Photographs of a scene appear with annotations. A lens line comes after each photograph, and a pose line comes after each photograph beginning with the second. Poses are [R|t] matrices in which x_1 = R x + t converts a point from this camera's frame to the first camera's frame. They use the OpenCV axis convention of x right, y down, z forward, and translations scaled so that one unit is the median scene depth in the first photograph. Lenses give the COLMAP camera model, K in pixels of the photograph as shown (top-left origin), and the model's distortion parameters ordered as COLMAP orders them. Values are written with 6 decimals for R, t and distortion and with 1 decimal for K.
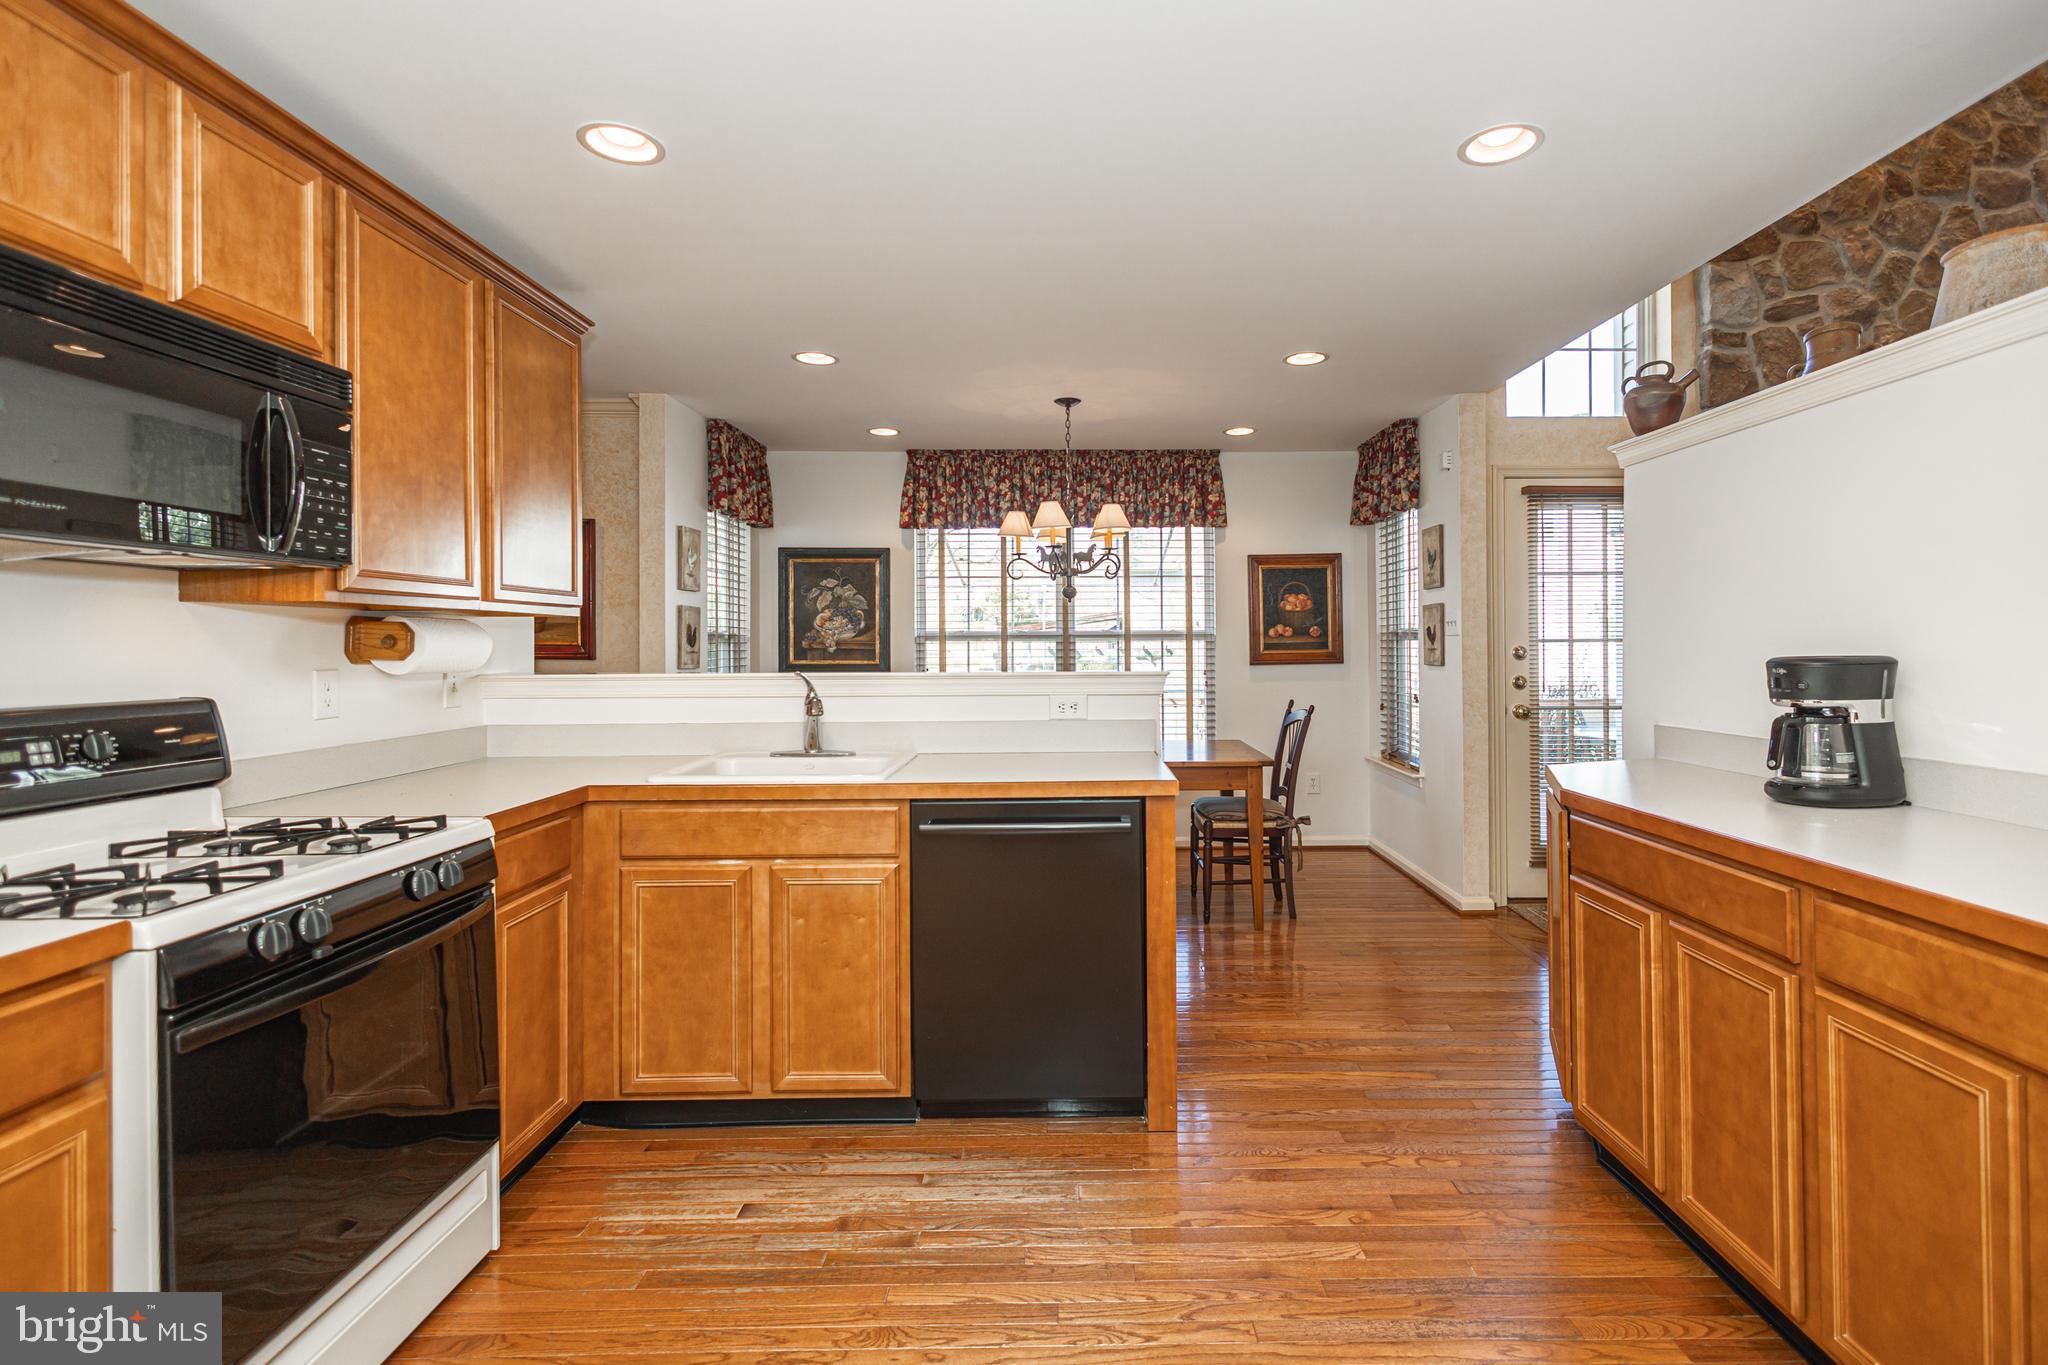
lens RADIAL K [[958.4, 0, 1068.7], [0, 958.4, 635.5], [0, 0, 1]] dist [0.013582, -0.008811]
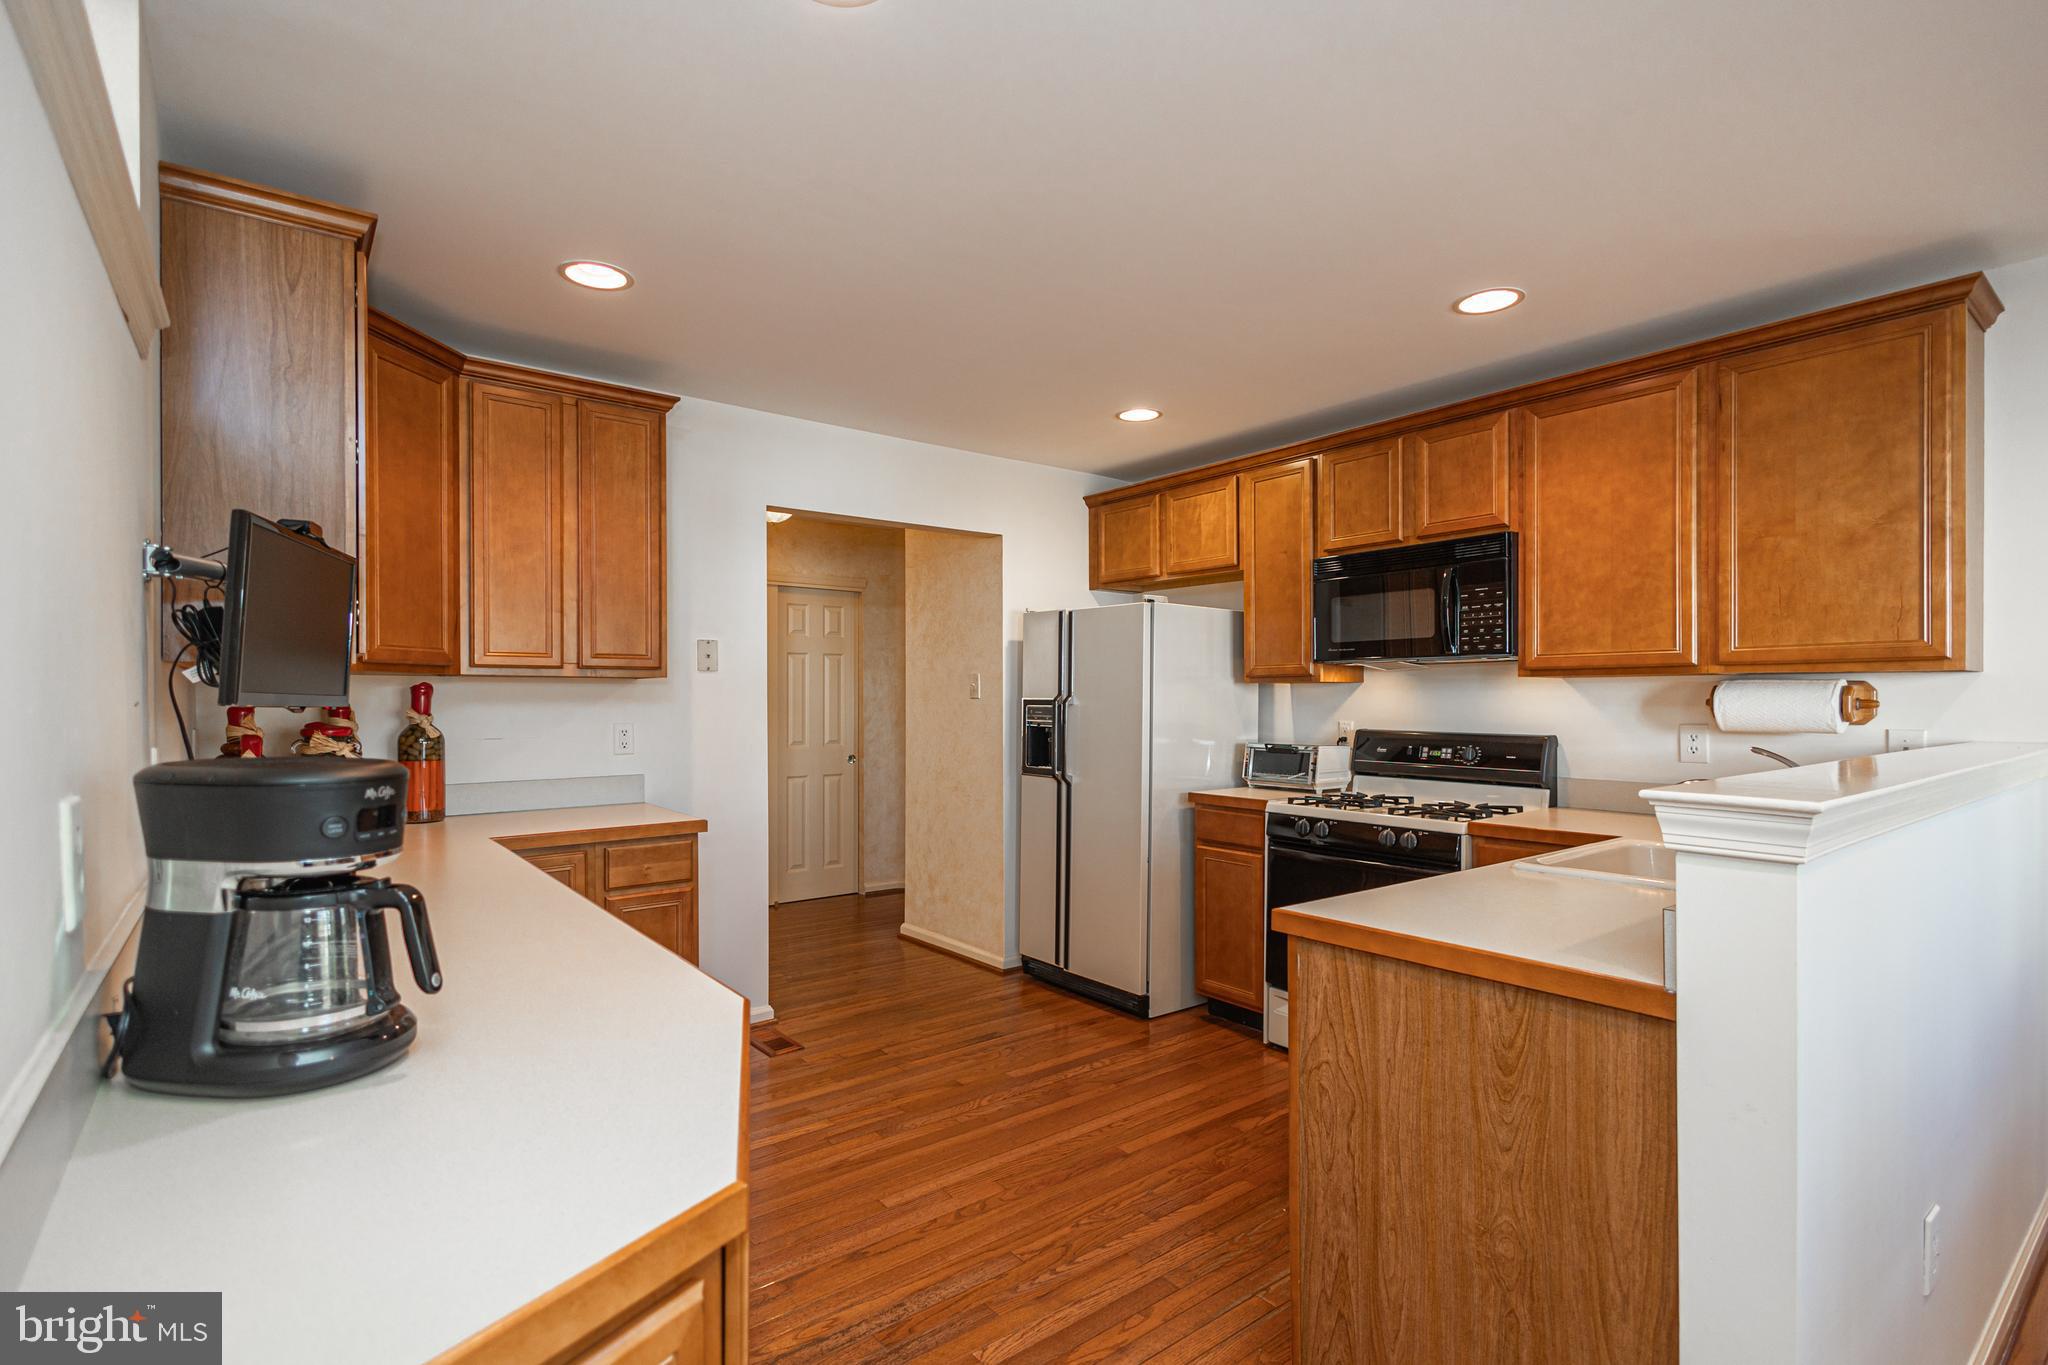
lens RADIAL K [[958.0, 0, 1029.3], [0, 958.0, 700.9], [0, 0, 1]] dist [0.009815, 0.000578]
pose [[-0.786452, 0.007529, -0.617605, 0.615740], [0.010731, 0.999941, -0.001476, -0.001872], [0.617558, -0.007788, -0.786487, 1.284732]]
